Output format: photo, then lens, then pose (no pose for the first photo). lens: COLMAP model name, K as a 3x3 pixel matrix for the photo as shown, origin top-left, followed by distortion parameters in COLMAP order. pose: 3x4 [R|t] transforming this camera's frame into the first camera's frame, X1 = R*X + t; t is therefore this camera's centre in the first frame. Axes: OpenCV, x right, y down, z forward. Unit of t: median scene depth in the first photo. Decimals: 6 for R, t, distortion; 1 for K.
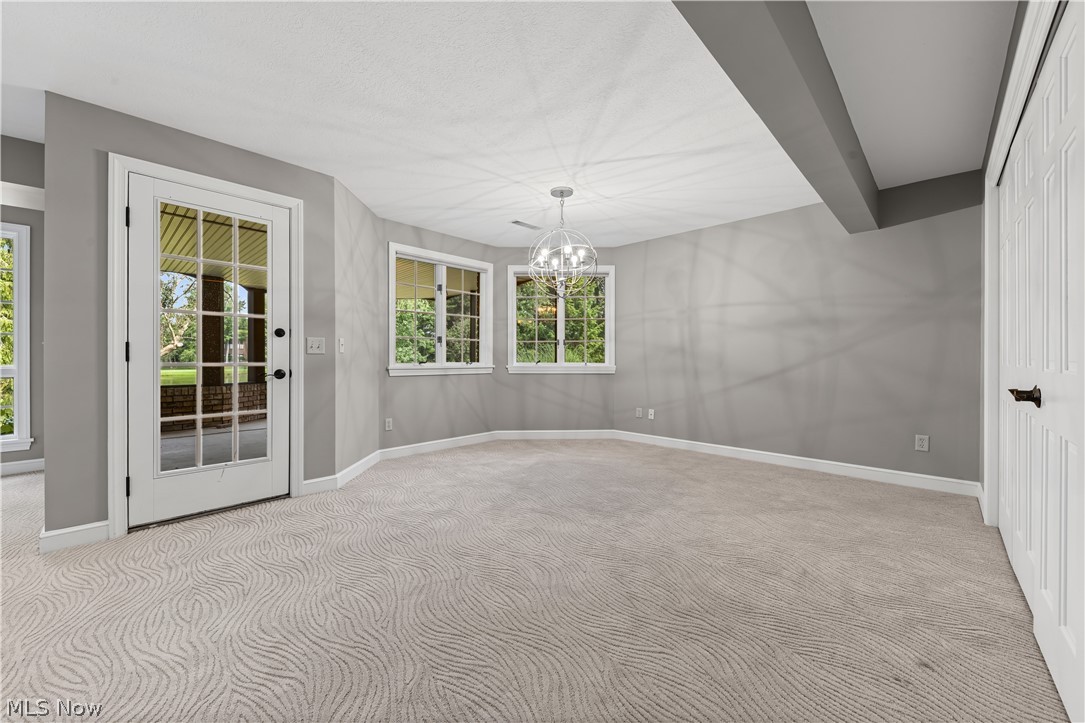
lens RADIAL K [[424.6, 0, 542.3], [0, 424.6, 362.2], [0, 0, 1]] dist [0.000053, -0.000013]
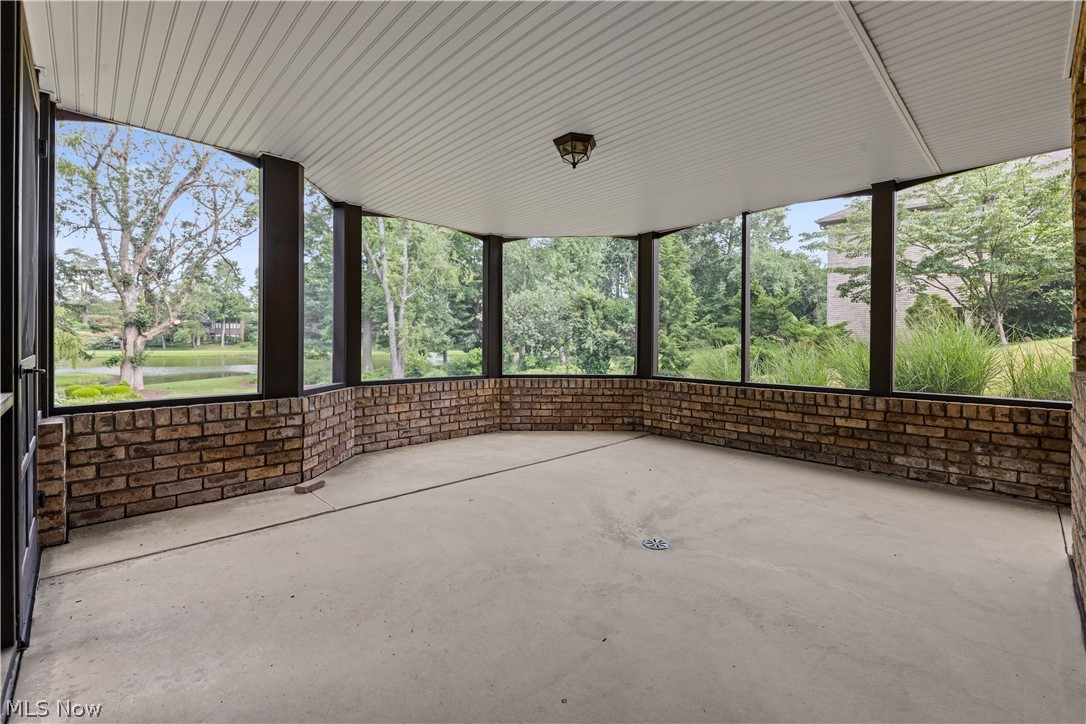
lens RADIAL K [[471.8, 0, 538.6], [0, 471.8, 344.5], [0, 0, 1]] dist [-0.003825, -0.000329]
pose [[0.998954, 0.000194, -0.045724, -0.475392], [-0.000116, 0.999999, 0.001719, -0.000753], [0.045724, -0.001712, 0.998953, 0.504016]]
